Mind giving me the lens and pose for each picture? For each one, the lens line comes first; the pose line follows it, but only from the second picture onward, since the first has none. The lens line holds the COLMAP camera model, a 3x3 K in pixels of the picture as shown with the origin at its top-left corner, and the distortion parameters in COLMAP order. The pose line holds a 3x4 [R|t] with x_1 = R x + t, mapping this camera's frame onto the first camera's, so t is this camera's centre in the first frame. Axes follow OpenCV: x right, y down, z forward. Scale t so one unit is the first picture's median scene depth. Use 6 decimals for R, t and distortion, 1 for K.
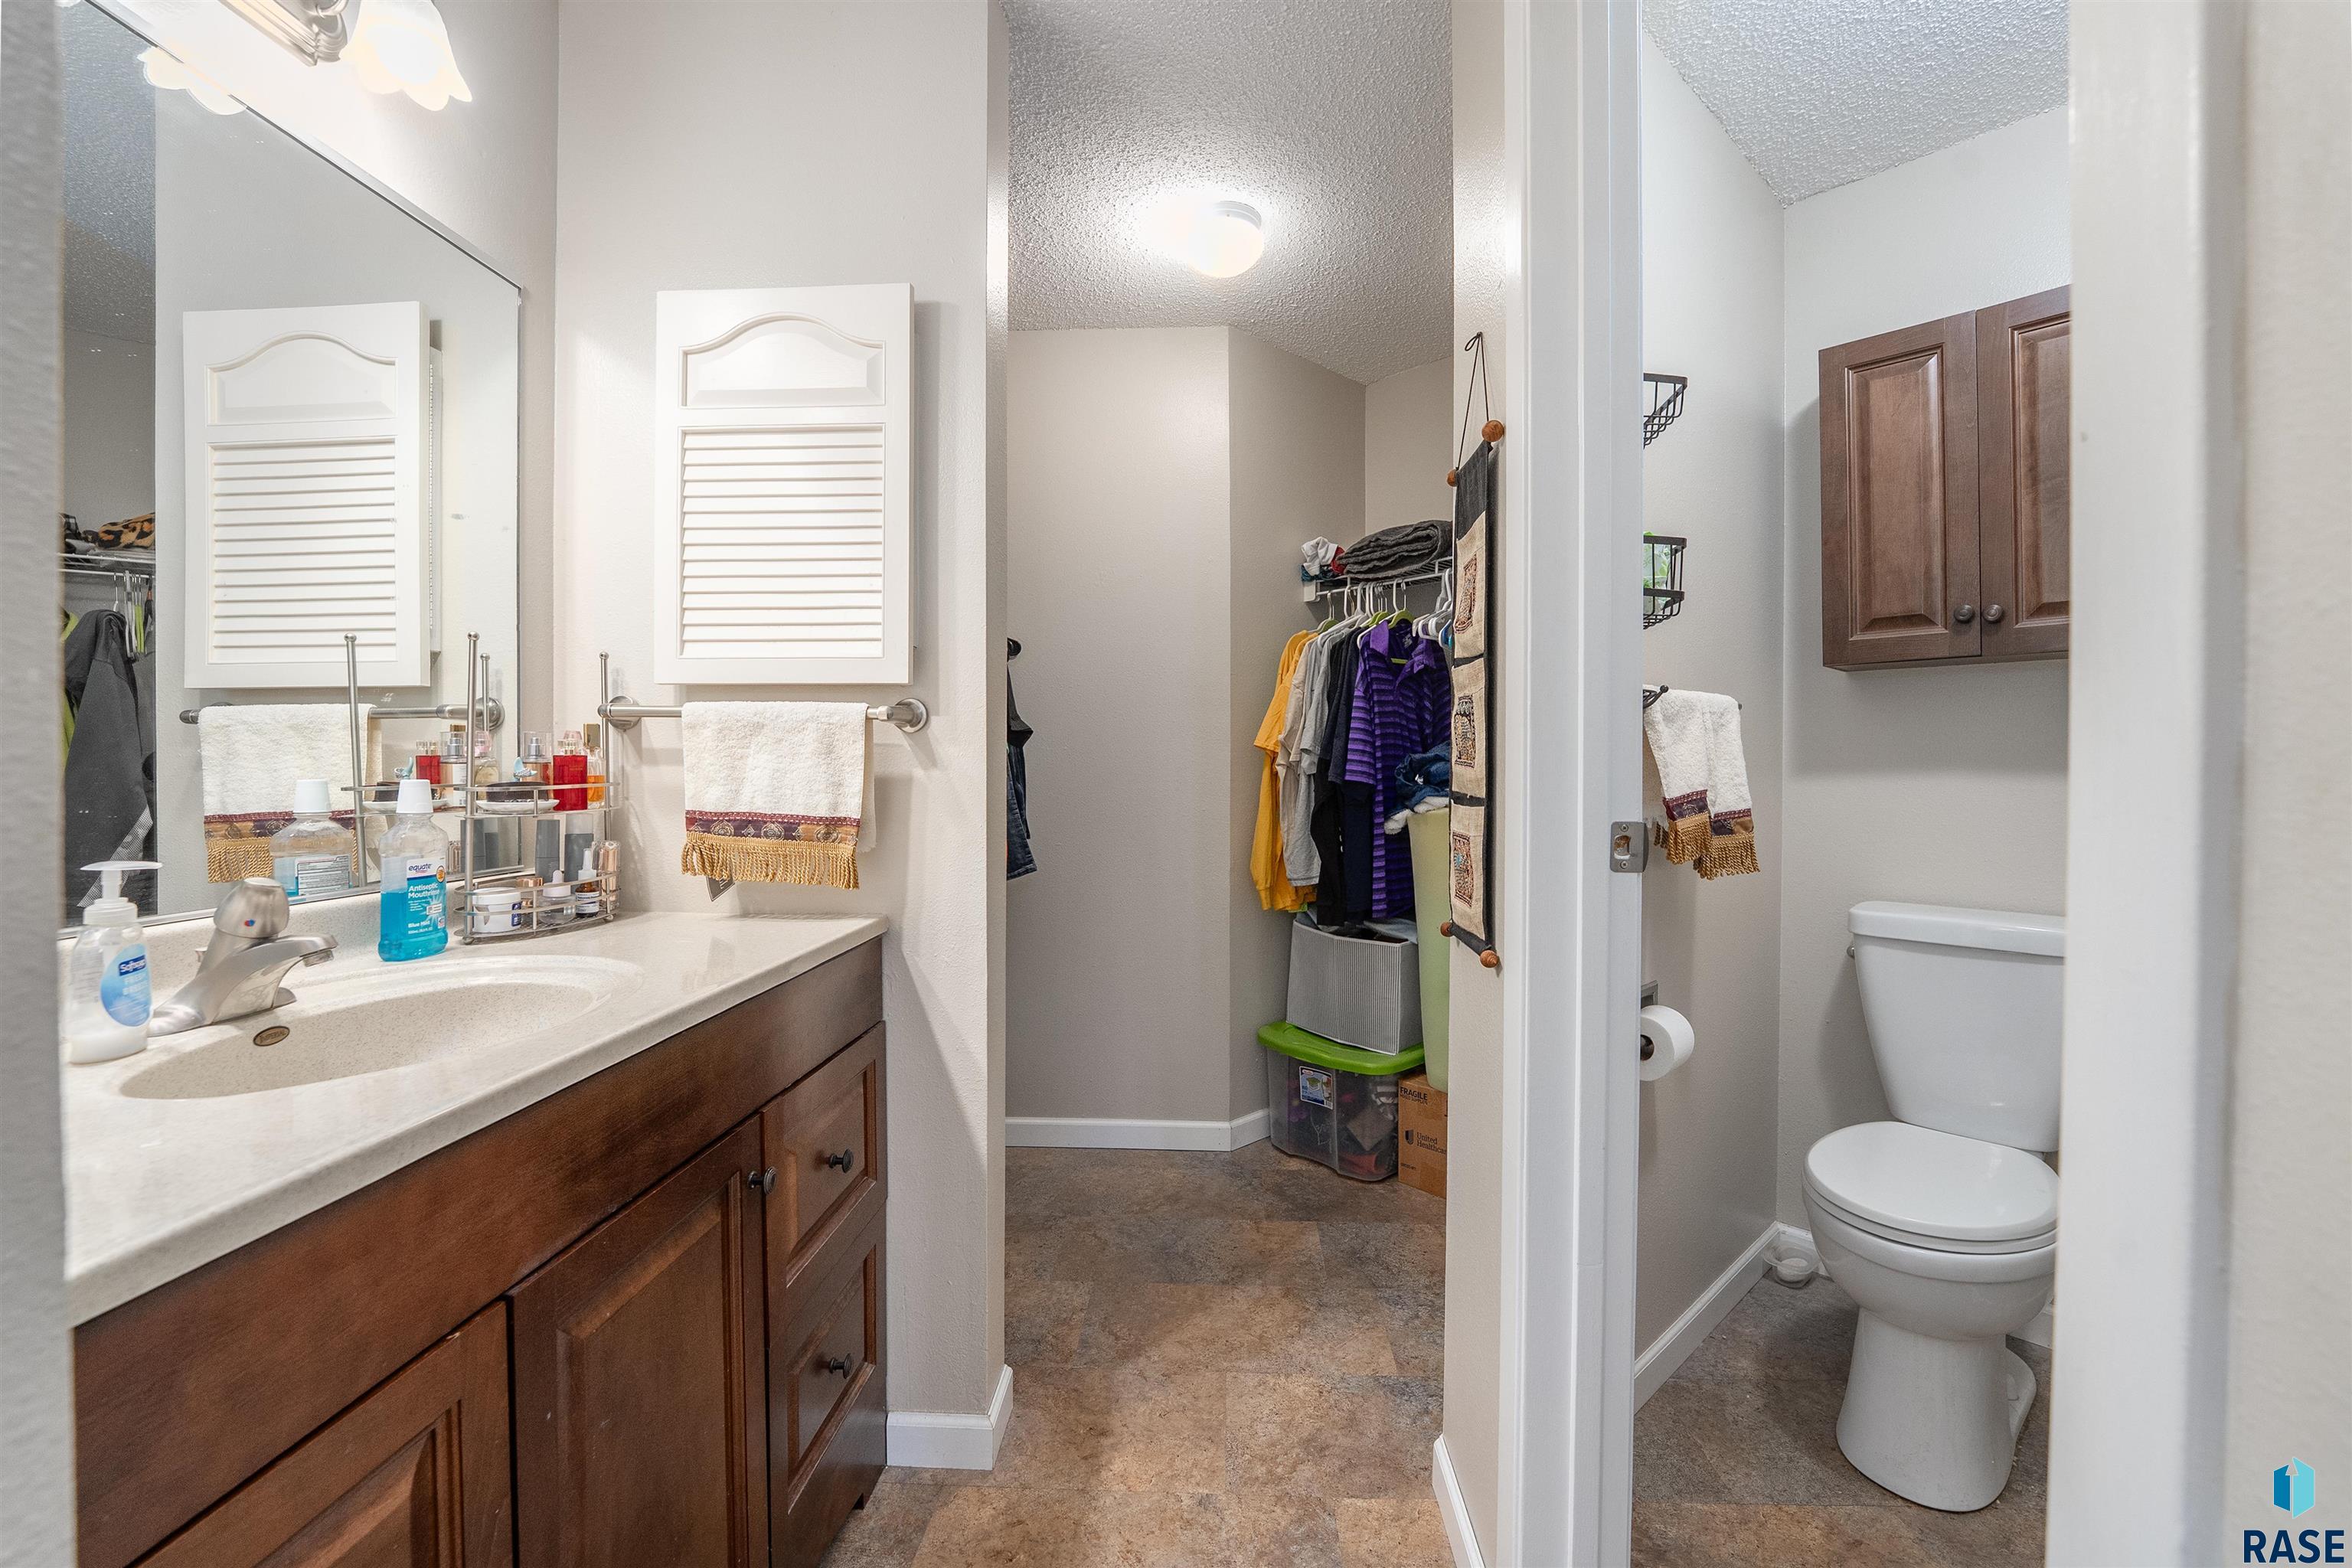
lens RADIAL K [[981.9, 0, 1192.2], [0, 981.9, 775.4], [0, 0, 1]] dist [-0.024250, 0.003248]
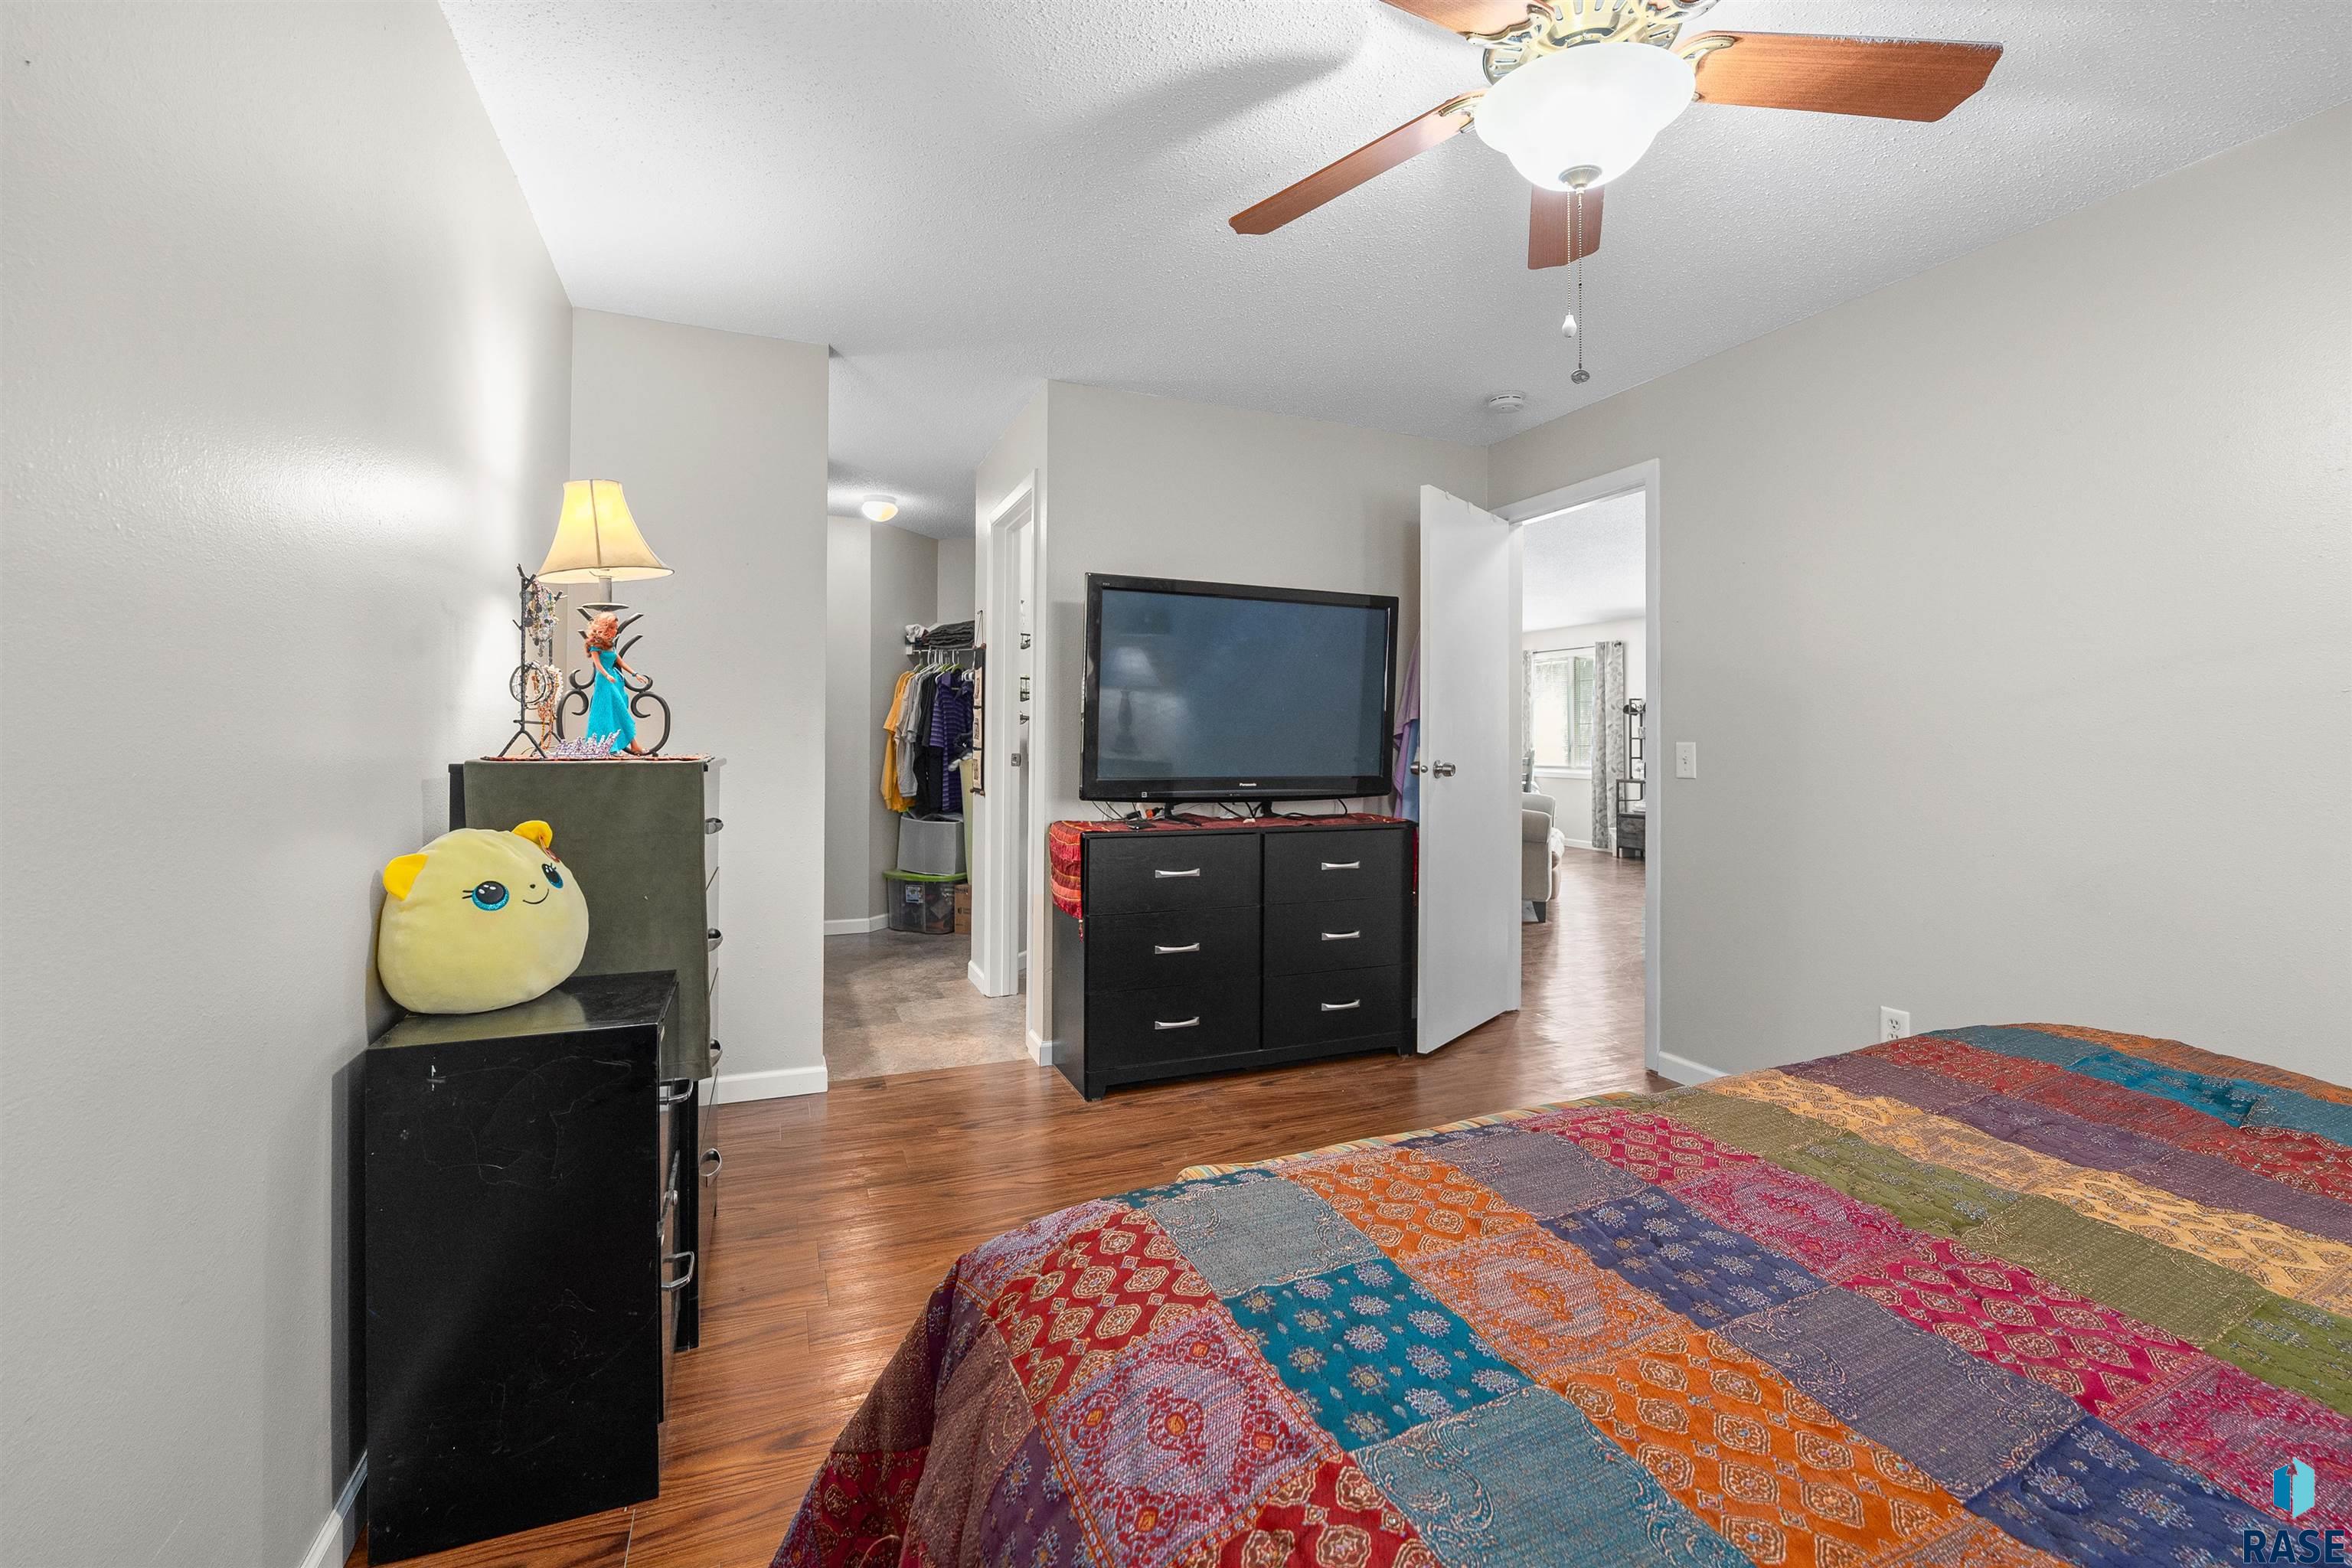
lens RADIAL K [[981.9, 0, 1180.2], [0, 981.9, 741.7], [0, 0, 1]] dist [-0.024250, 0.003248]
pose [[0.905219, 0.004840, 0.424918, -0.249643], [-0.001436, 0.999964, -0.008332, 0.013411], [-0.424943, 0.006932, 0.905193, -1.129003]]
